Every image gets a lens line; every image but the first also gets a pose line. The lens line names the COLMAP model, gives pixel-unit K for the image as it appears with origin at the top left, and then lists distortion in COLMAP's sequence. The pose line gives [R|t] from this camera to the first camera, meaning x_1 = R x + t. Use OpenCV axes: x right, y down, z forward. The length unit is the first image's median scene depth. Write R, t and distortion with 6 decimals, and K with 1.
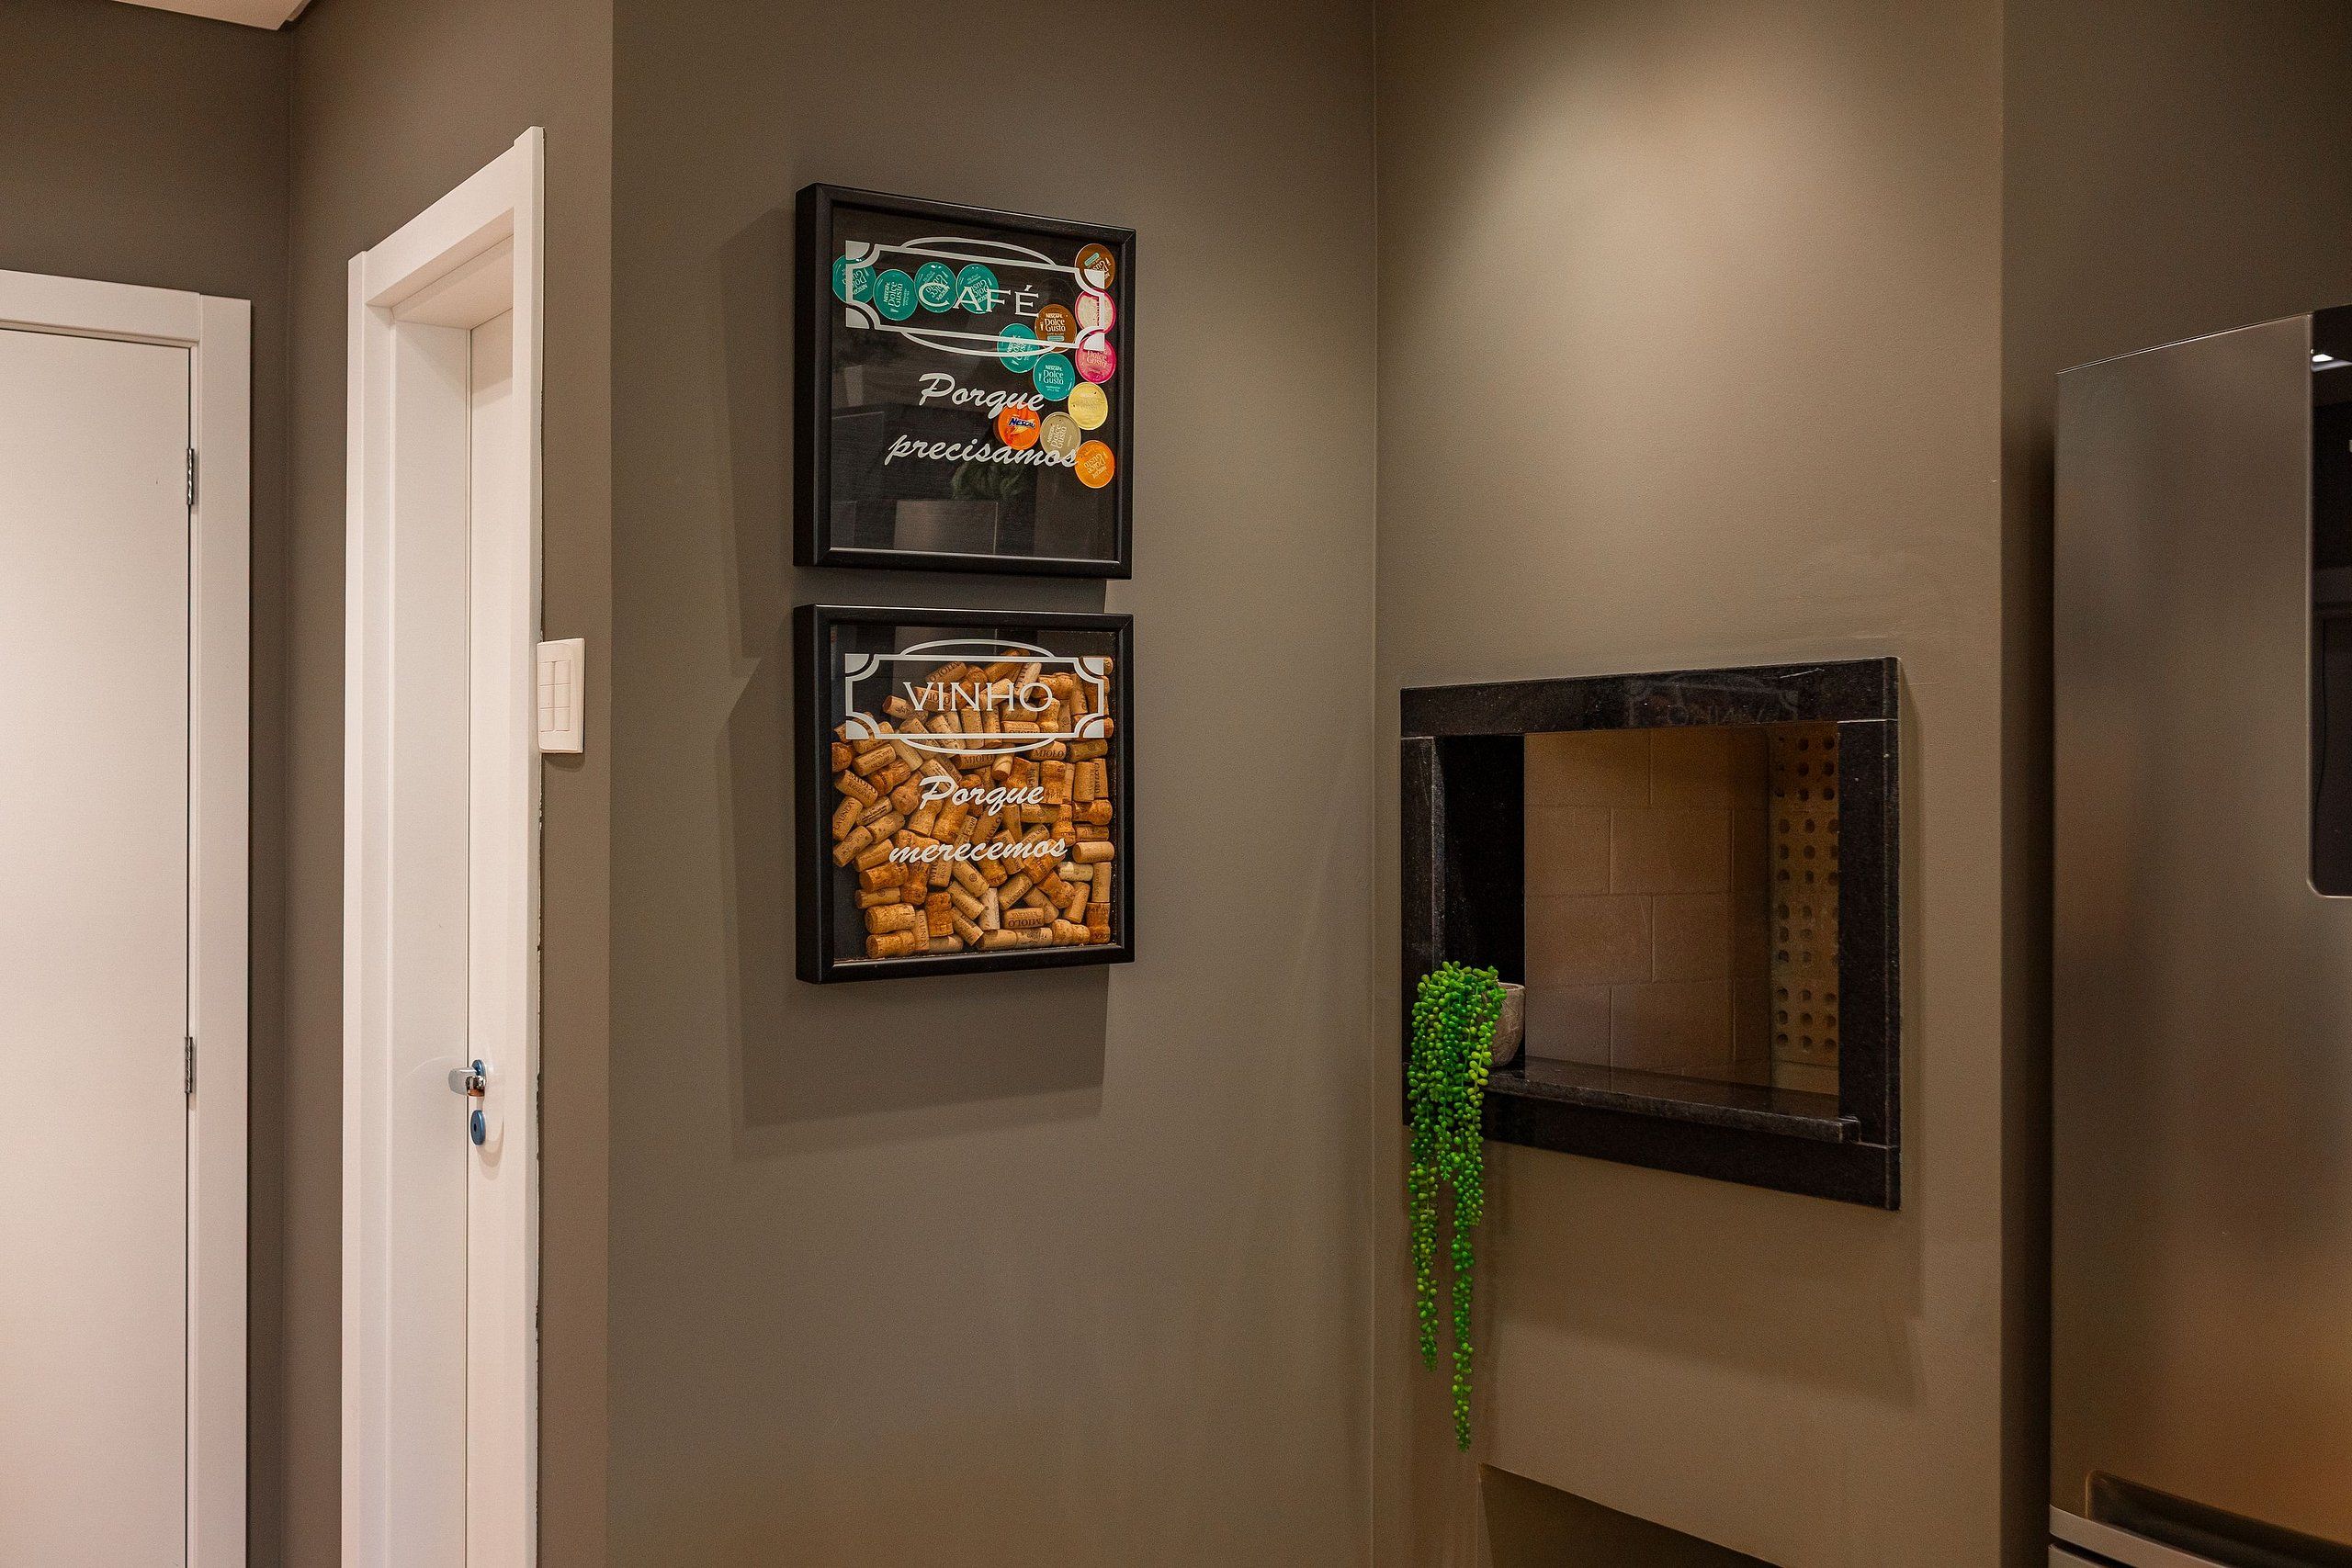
lens RADIAL K [[2351.8, 0, 1176.0], [0, 2351.8, 784.0], [0, 0, 1]] dist [-0.000174, -0.000512]
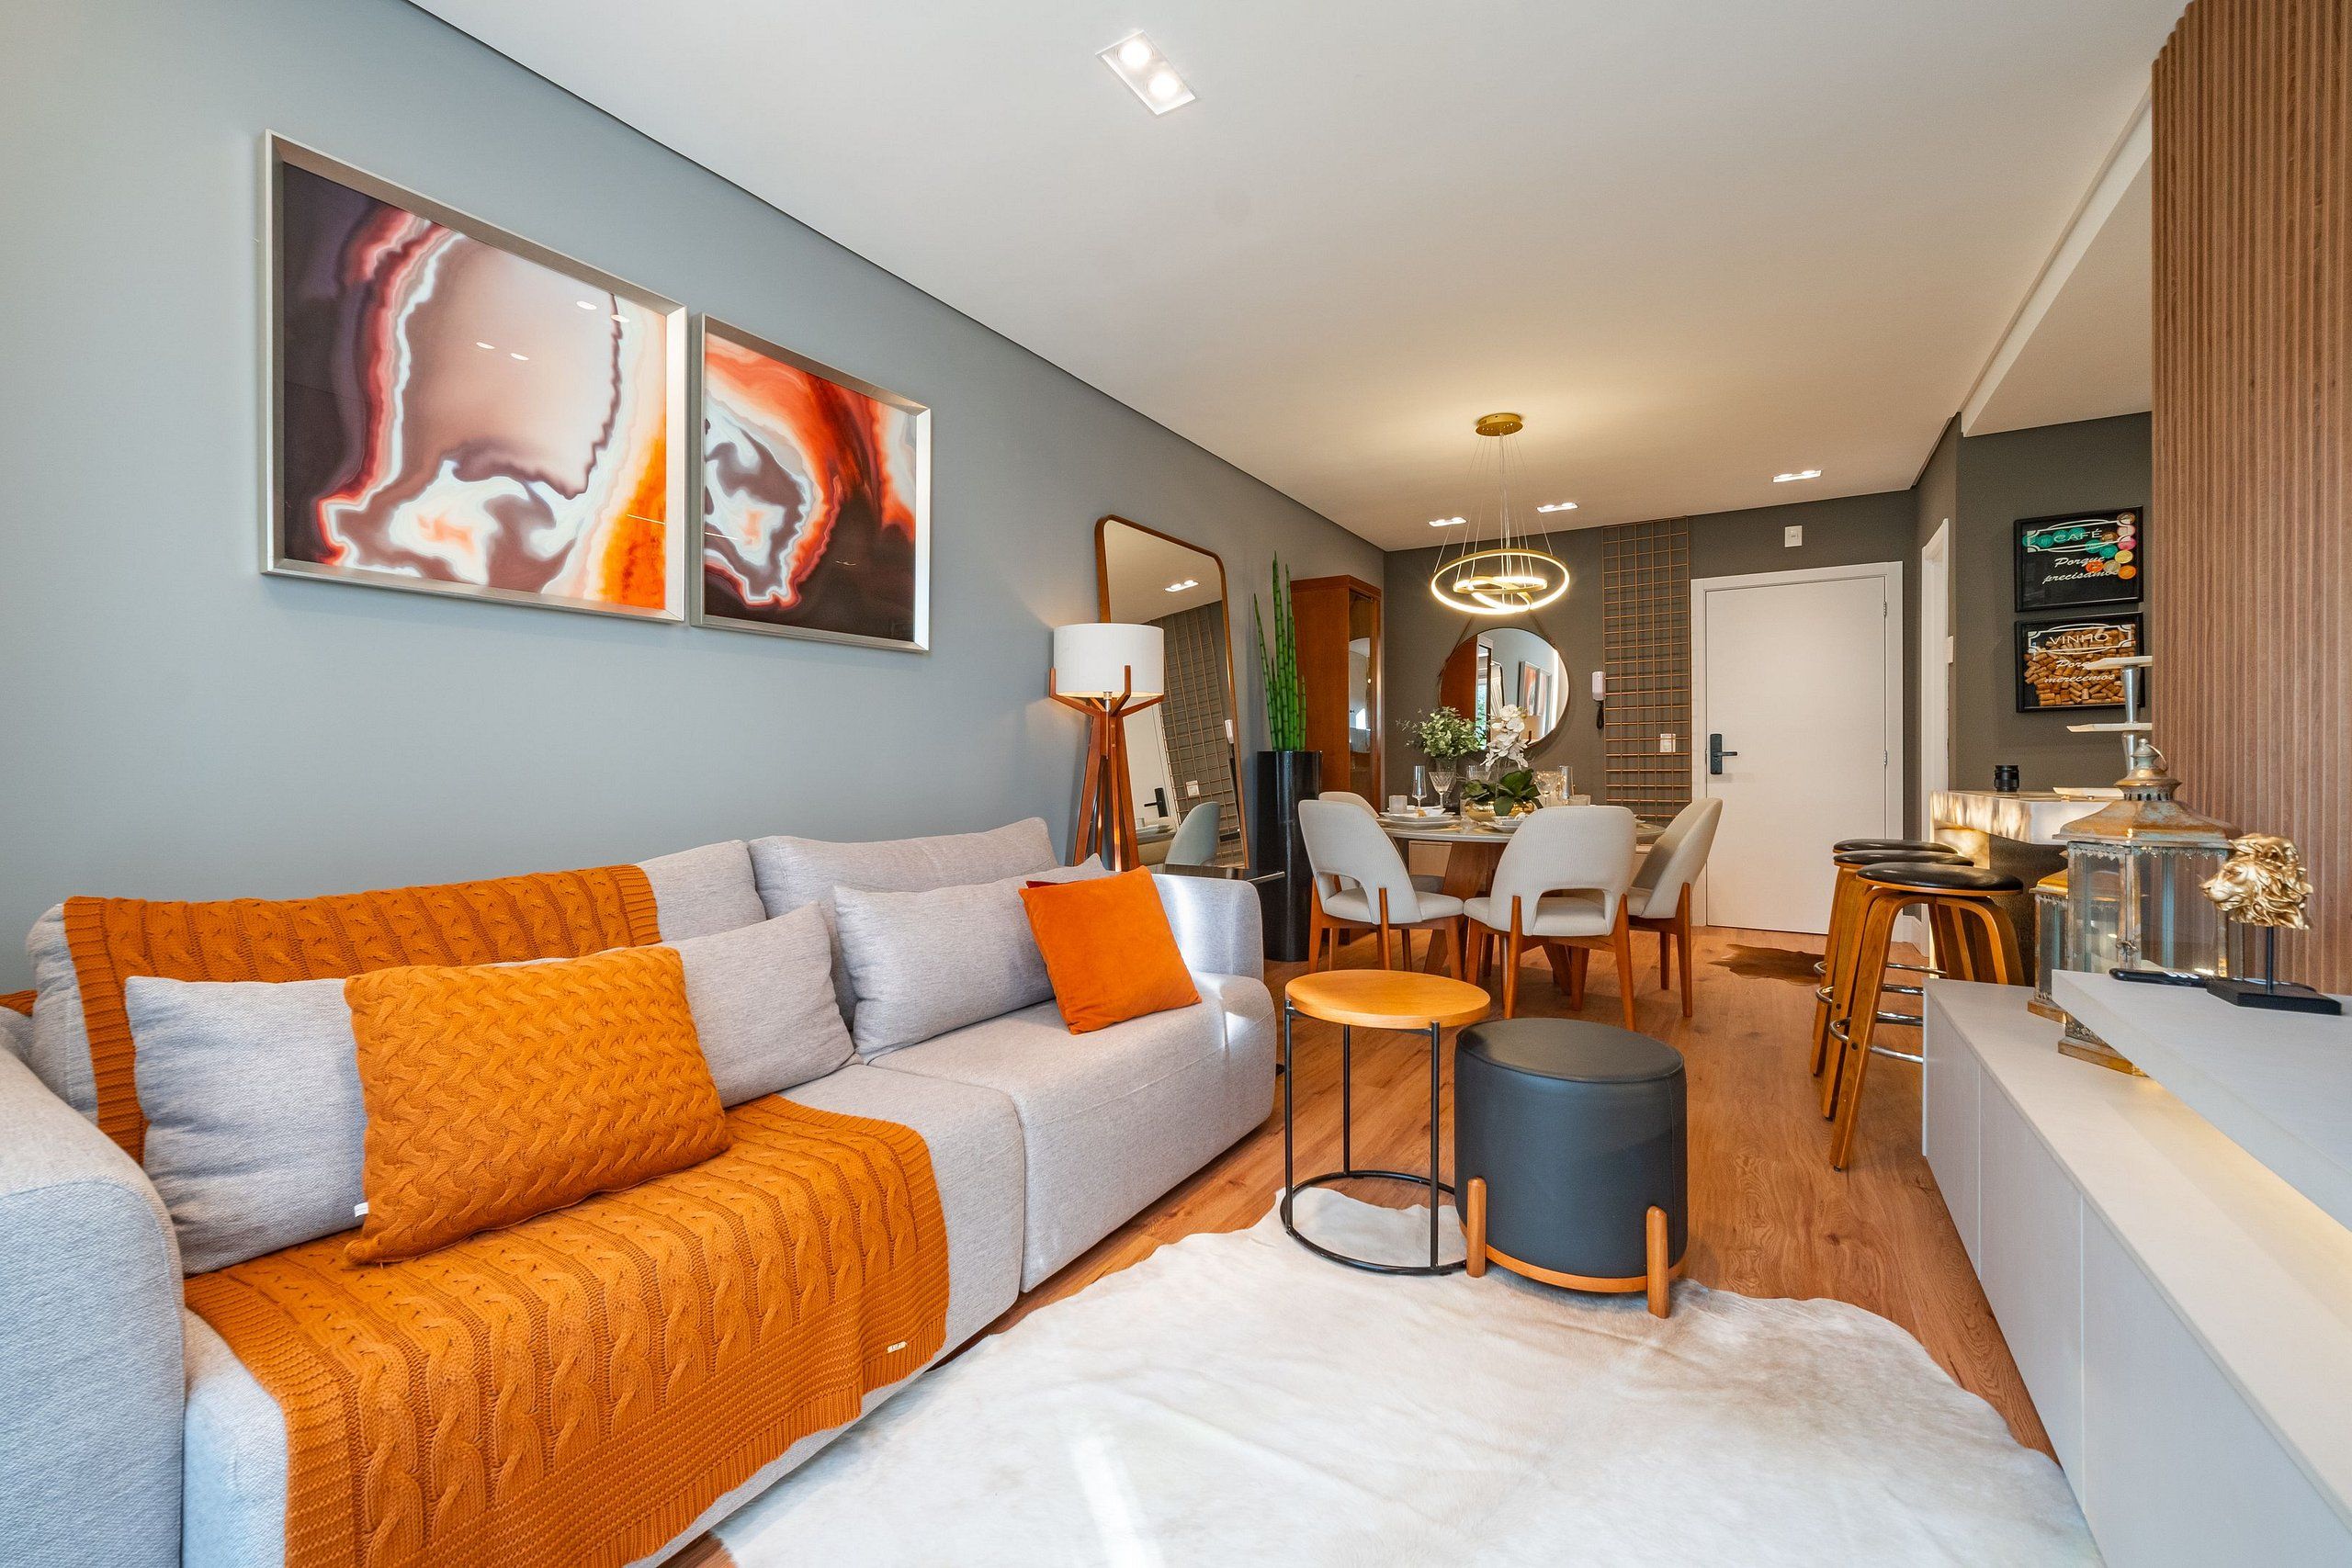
lens RADIAL K [[986.6, 0, 1176.0], [0, 986.6, 784.0], [0, 0, 1]] dist [-0.000600, -0.000023]
pose [[0.434895, 0.014162, -0.900370, 0.728039], [0.010390, 0.999731, 0.020743, 0.151132], [0.900421, -0.018376, 0.434631, -1.038868]]
